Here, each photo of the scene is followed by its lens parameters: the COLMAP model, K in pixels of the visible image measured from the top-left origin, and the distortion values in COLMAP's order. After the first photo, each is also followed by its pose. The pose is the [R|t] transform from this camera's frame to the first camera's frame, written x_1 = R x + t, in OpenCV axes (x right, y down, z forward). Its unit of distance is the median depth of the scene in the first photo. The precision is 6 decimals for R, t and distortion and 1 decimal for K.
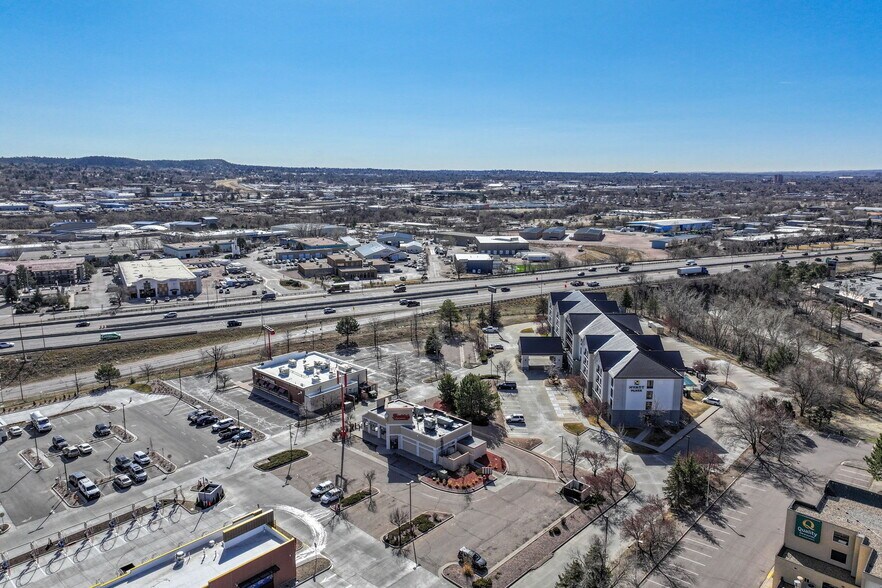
lens RADIAL K [[619.1, 0, 443.4], [0, 619.1, 293.9], [0, 0, 1]] dist [0.000984, 0.014790]
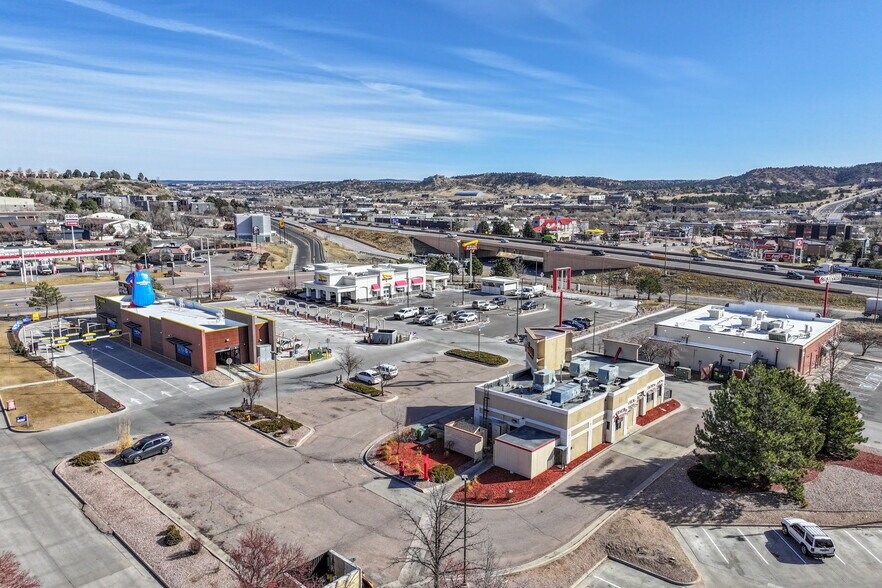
lens RADIAL K [[619.1, 0, 442.9], [0, 619.1, 300.8], [0, 0, 1]] dist [0.000984, 0.014790]
pose [[-0.004422, 0.167255, -0.985904, 0.492128], [-0.202428, 0.965352, 0.164677, 0.085298], [0.979287, 0.200302, 0.029588, 0.946571]]
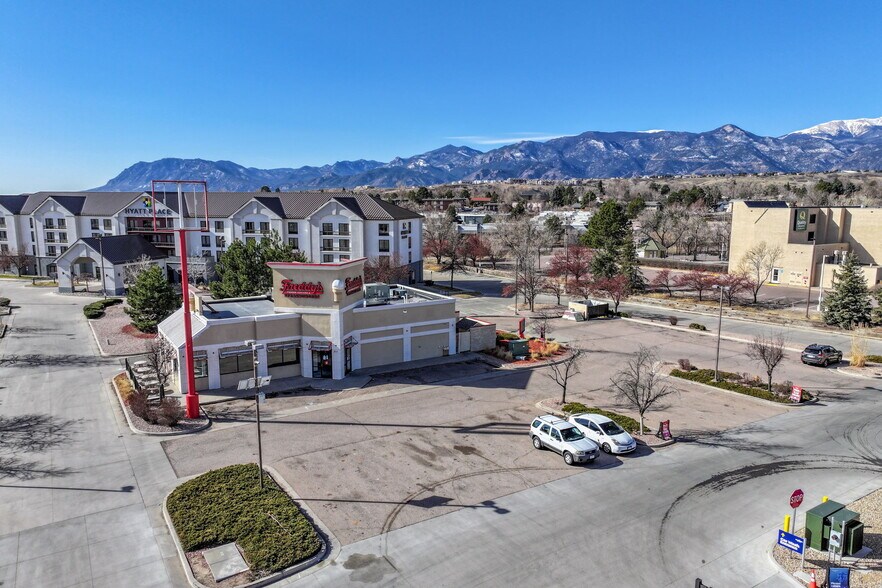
lens RADIAL K [[619.1, 0, 444.1], [0, 619.1, 306.7], [0, 0, 1]] dist [0.000984, 0.014790]
pose [[0.266489, -0.164047, 0.949775, -0.449938], [0.190685, 0.974905, 0.114885, 0.187855], [-0.944787, 0.150492, 0.291083, 0.877760]]
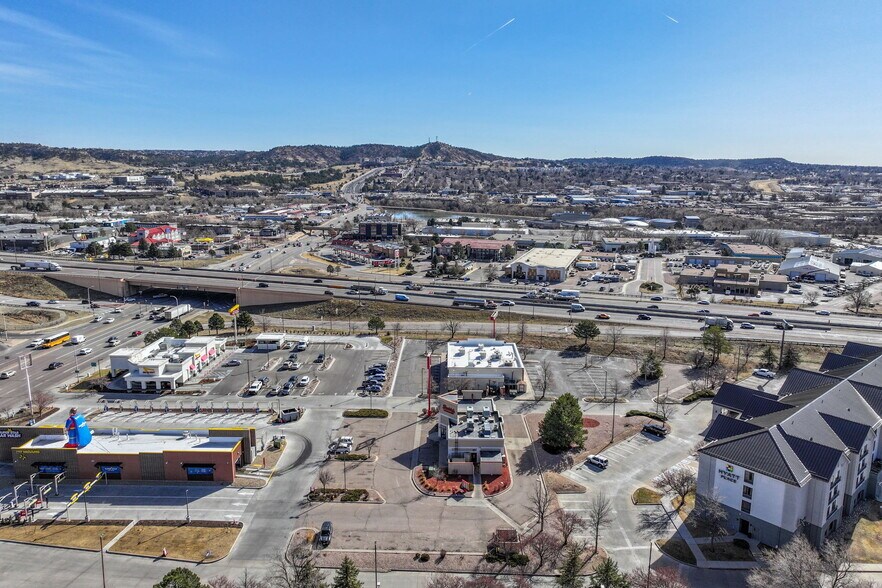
lens RADIAL K [[619.1, 0, 444.5], [0, 619.1, 285.8], [0, 0, 1]] dist [0.000984, 0.014790]
pose [[0.667780, 0.145856, -0.729928, 0.678901], [-0.153938, 0.986476, 0.056288, -0.062856], [0.728267, 0.074776, 0.681202, 0.296897]]
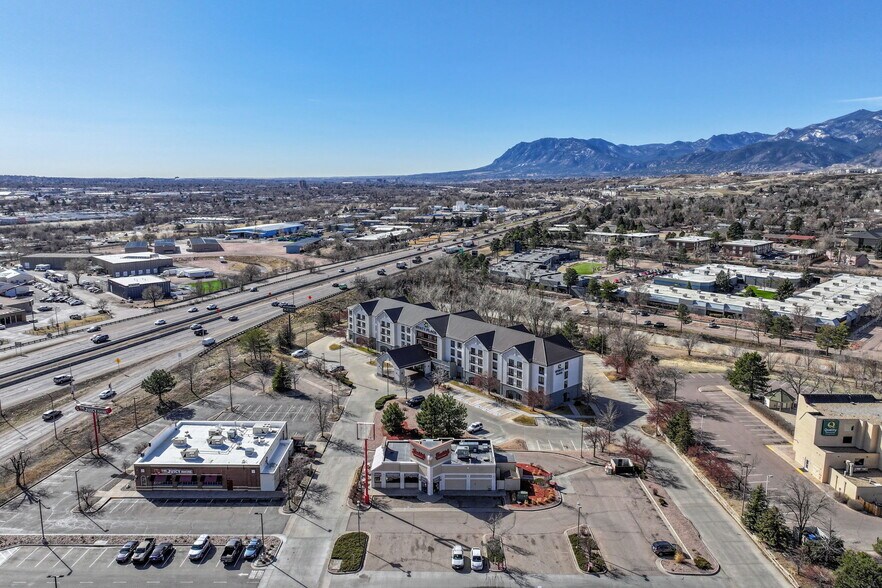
lens RADIAL K [[619.1, 0, 443.9], [0, 619.1, 291.4], [0, 0, 1]] dist [0.000984, 0.014790]
pose [[0.743788, -0.123303, 0.656945, -0.658669], [0.131867, 0.990591, 0.036627, -0.070389], [-0.655280, 0.059386, 0.753048, 0.326881]]
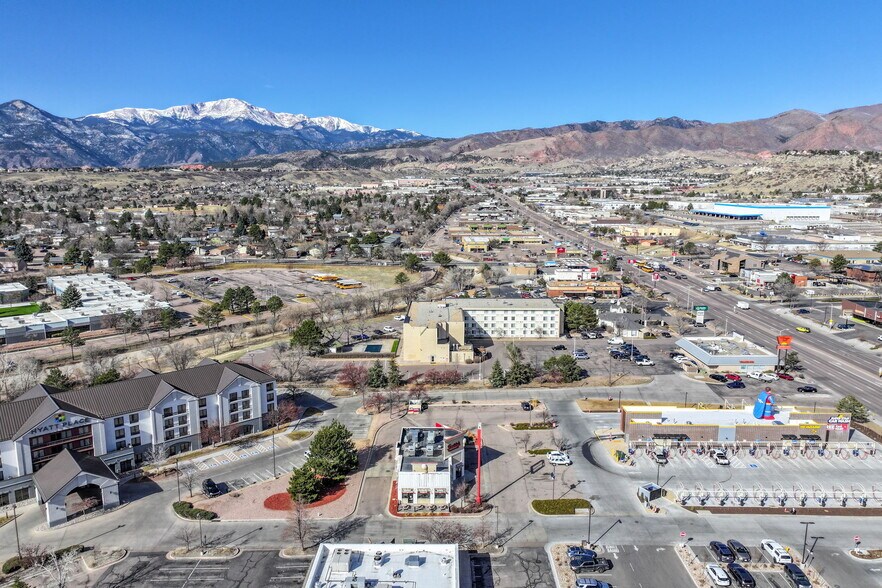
lens RADIAL K [[619.1, 0, 445.6], [0, 619.1, 293.6], [0, 0, 1]] dist [0.000984, 0.014790]
pose [[-0.673546, -0.132695, 0.727137, -0.776776], [0.144610, 0.941085, 0.305691, -0.329325], [-0.724861, 0.311048, -0.614675, 1.617802]]
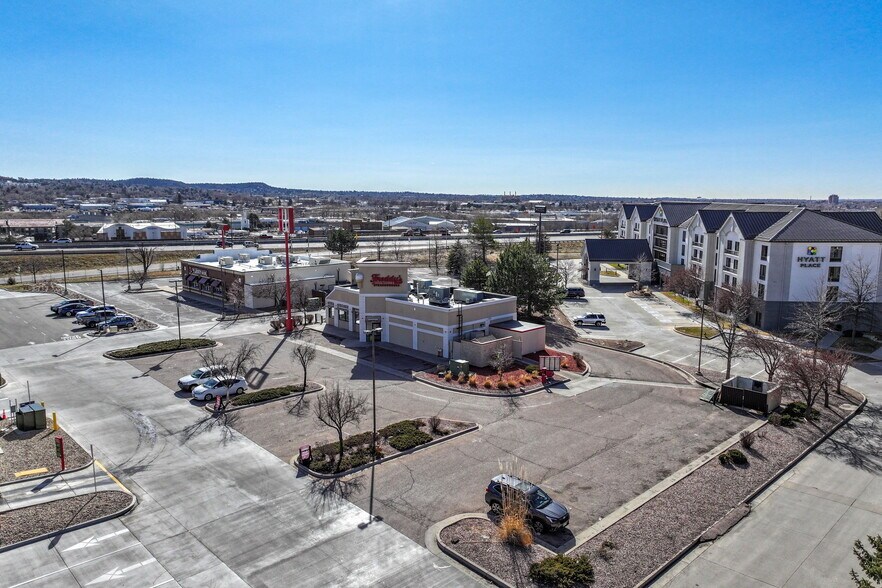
lens RADIAL K [[619.1, 0, 443.4], [0, 619.1, 297.2], [0, 0, 1]] dist [0.000984, 0.014790]
pose [[0.998178, 0.011473, -0.059232, 0.014298], [-0.013764, 0.999167, -0.038407, 0.246046], [0.058742, 0.039152, 0.997505, 0.487791]]
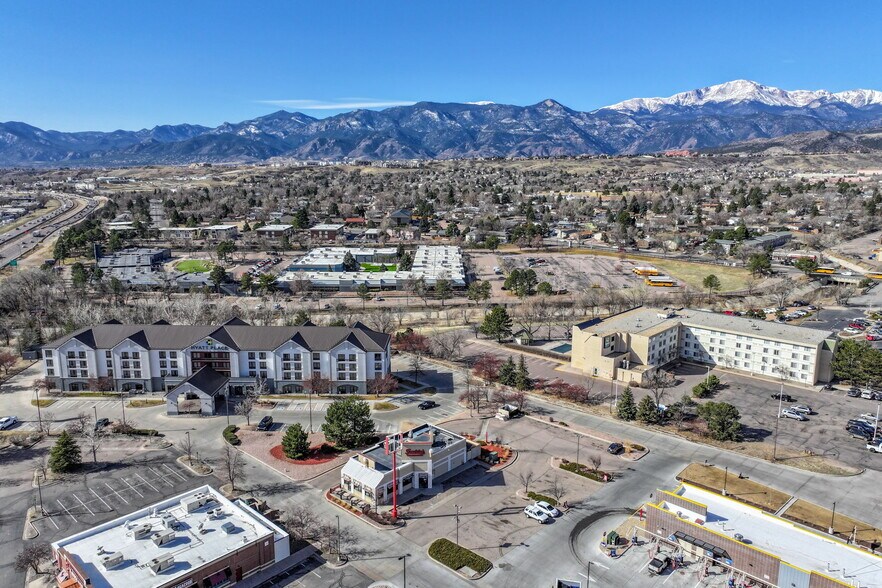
lens RADIAL K [[619.1, 0, 444.5], [0, 619.1, 293.6], [0, 0, 1]] dist [0.000984, 0.014790]
pose [[0.012064, -0.200647, 0.979589, -0.957510], [0.195817, 0.961166, 0.194462, -0.195448], [-0.980566, 0.189474, 0.050886, 0.940631]]
